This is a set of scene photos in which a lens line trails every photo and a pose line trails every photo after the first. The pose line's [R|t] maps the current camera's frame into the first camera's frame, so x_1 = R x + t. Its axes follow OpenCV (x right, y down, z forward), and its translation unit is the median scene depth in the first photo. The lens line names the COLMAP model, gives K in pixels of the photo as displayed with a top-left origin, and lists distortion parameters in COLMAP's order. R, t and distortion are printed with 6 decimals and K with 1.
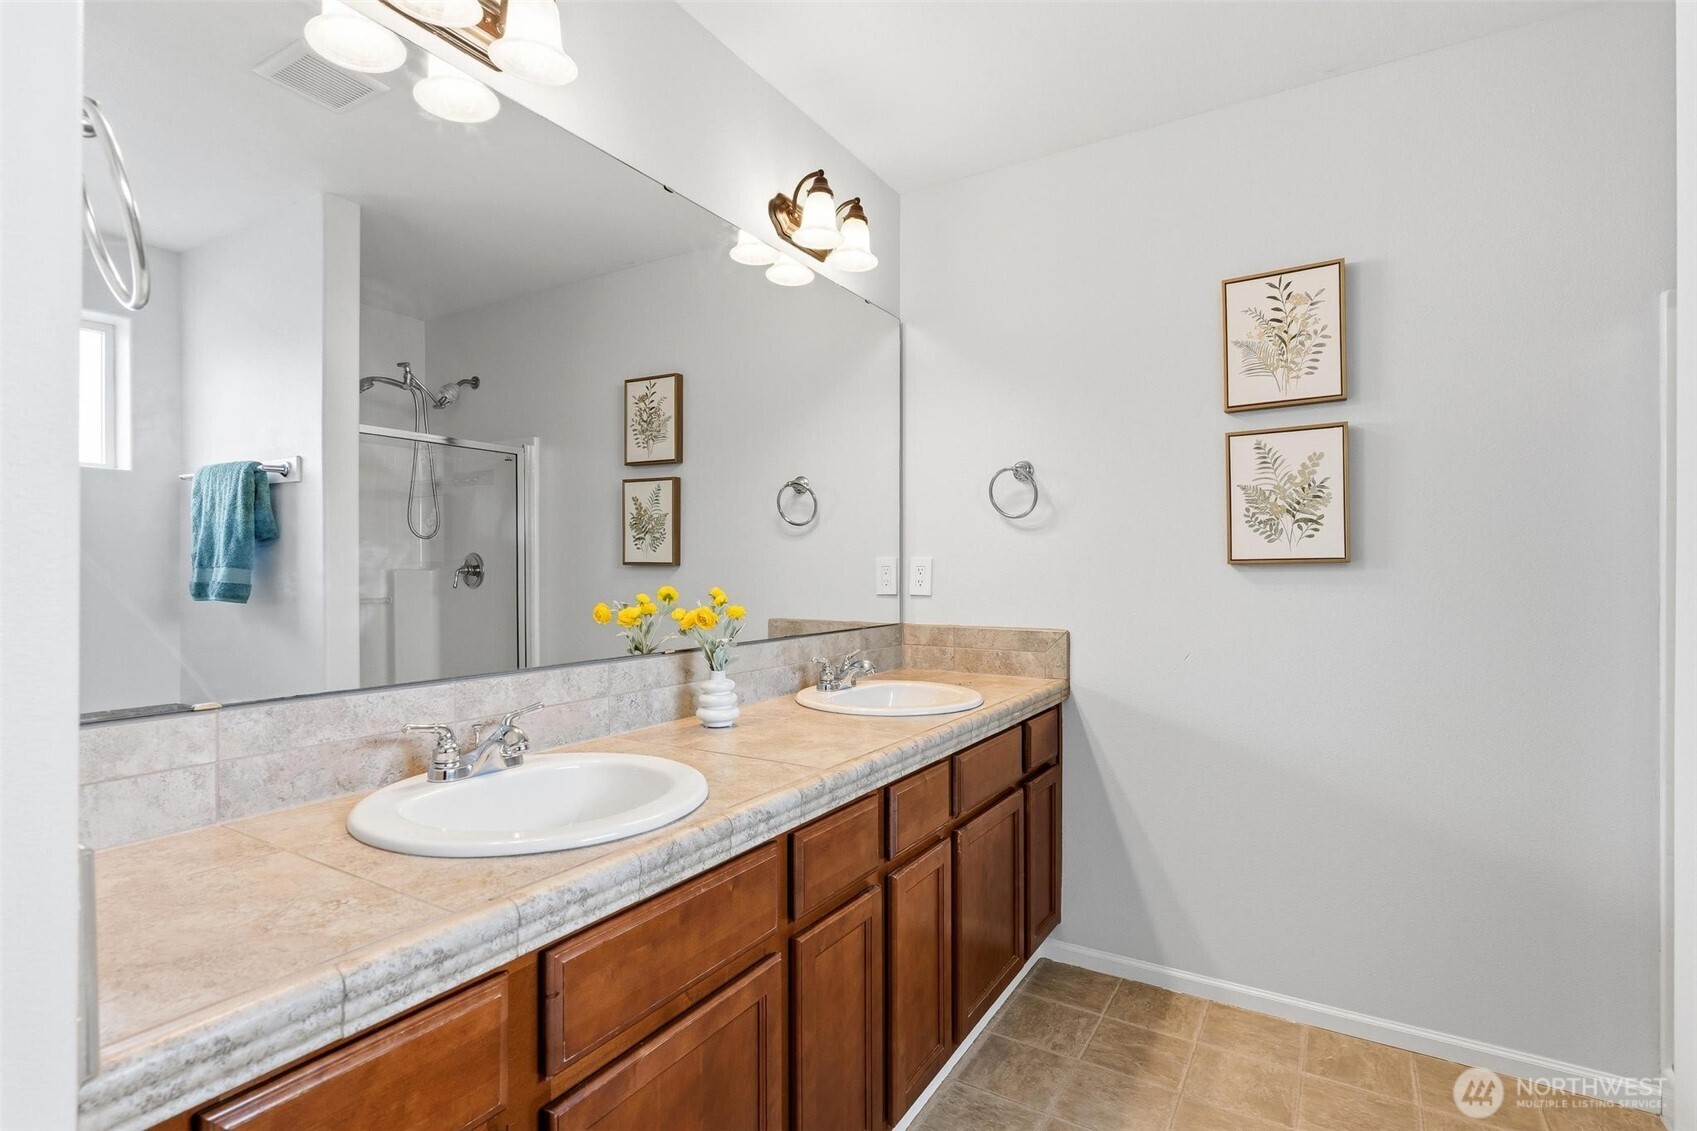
lens RADIAL K [[810.5, 0, 847.5], [0, 810.5, 566.2], [0, 0, 1]] dist [0.001302, 0.000154]
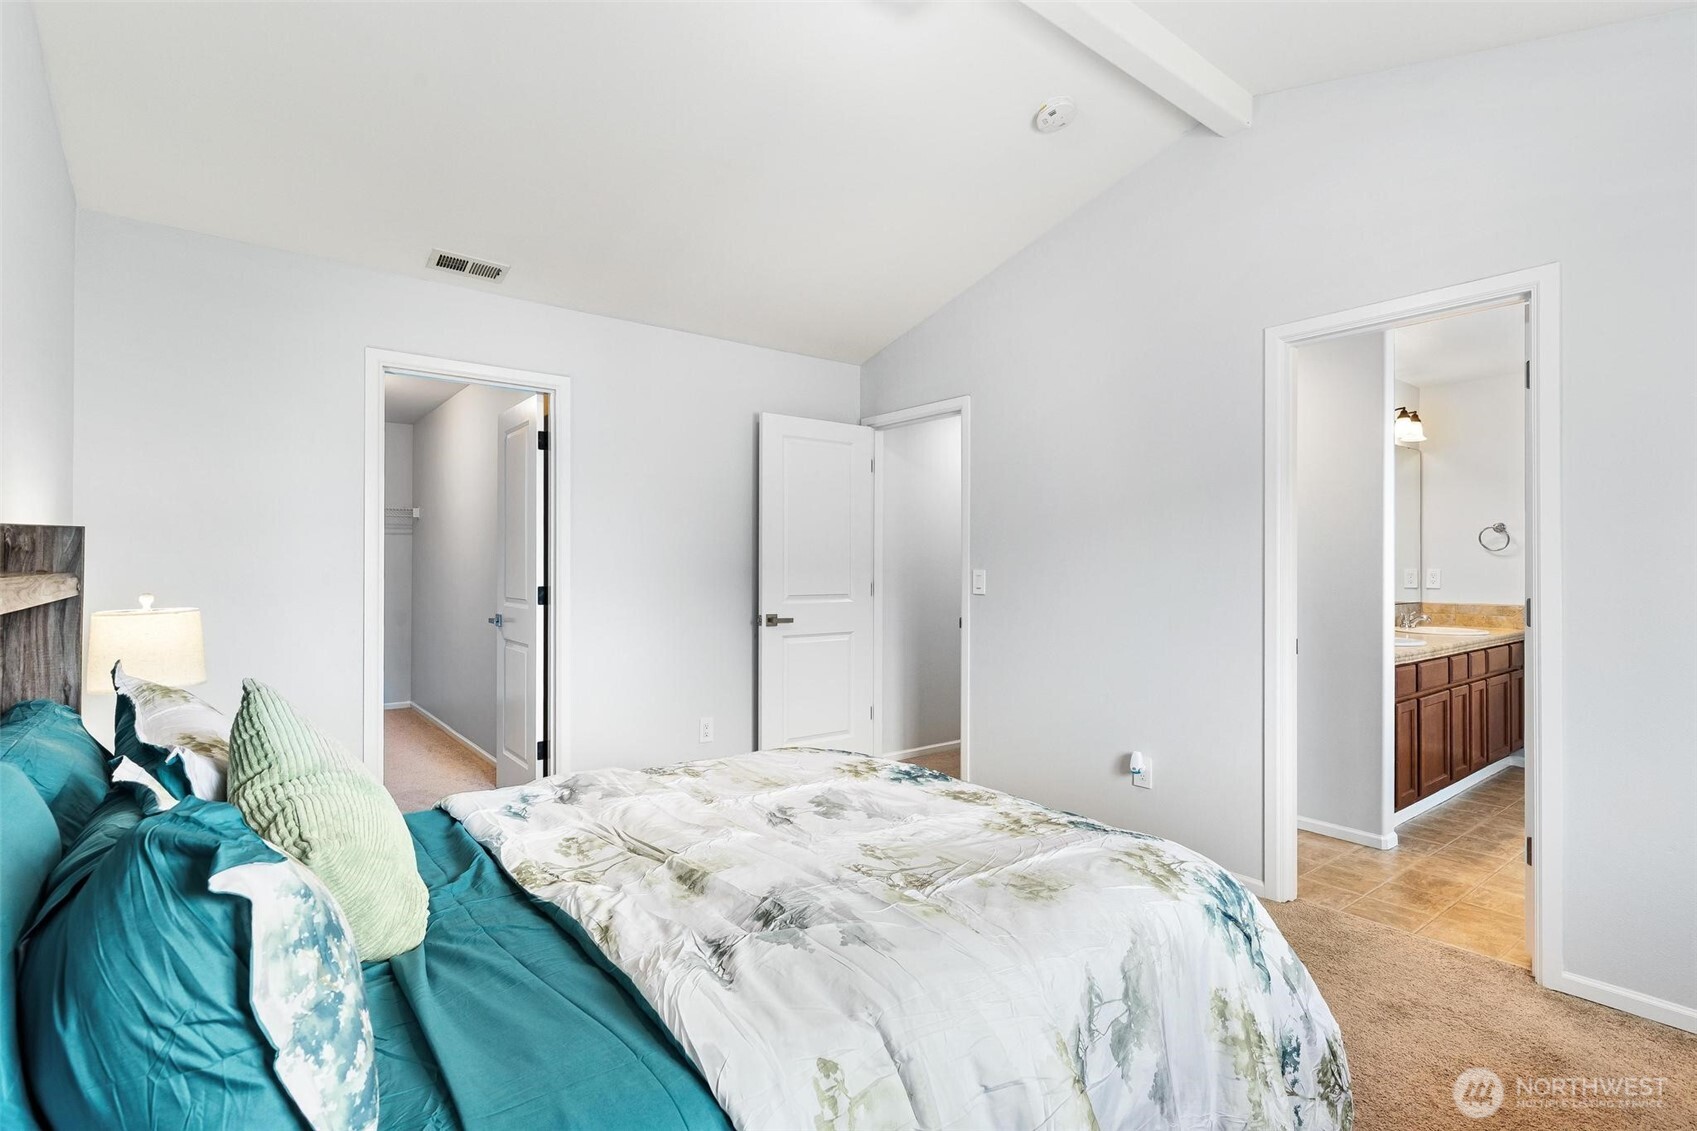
lens RADIAL K [[810.5, 0, 849.2], [0, 810.5, 565.6], [0, 0, 1]] dist [0.001302, 0.000154]
pose [[0.939173, -0.000031, -0.343444, -0.626913], [-0.001749, 0.999987, -0.004875, -0.008754], [0.343440, 0.005179, 0.939161, -1.500378]]
